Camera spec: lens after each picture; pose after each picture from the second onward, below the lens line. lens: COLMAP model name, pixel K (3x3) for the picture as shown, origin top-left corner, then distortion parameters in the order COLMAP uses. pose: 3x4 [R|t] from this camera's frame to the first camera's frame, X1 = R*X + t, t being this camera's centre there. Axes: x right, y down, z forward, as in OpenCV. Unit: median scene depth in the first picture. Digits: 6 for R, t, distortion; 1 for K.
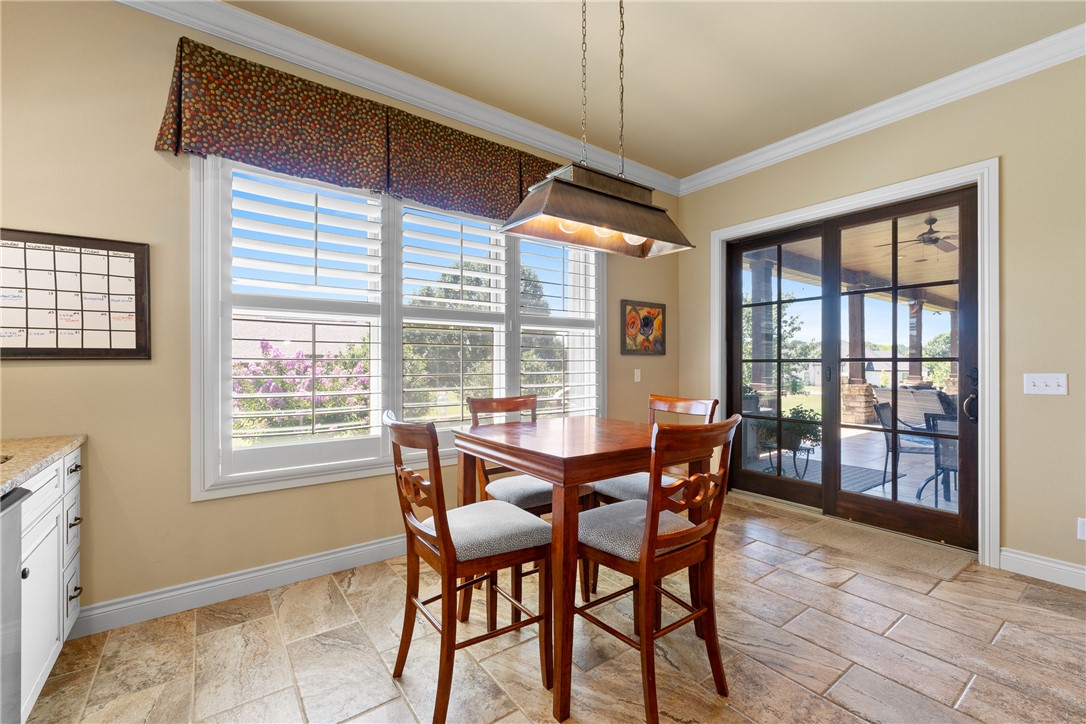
lens RADIAL K [[459.5, 0, 543.8], [0, 459.5, 364.7], [0, 0, 1]] dist [0.003373, 0.000263]
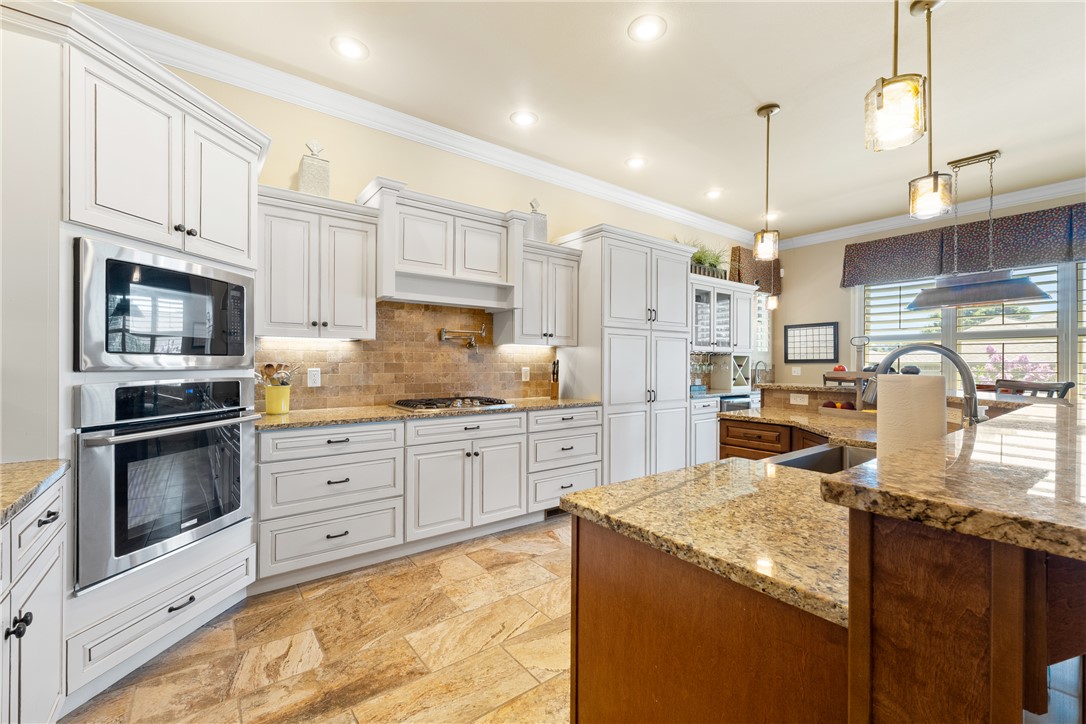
lens RADIAL K [[459.5, 0, 544.0], [0, 459.5, 363.0], [0, 0, 1]] dist [0.003373, 0.000263]
pose [[0.011022, 0.000648, -0.999939, 1.960708], [-0.003778, 0.999993, 0.000607, -0.005342], [0.999932, 0.003772, 0.011025, -0.832965]]
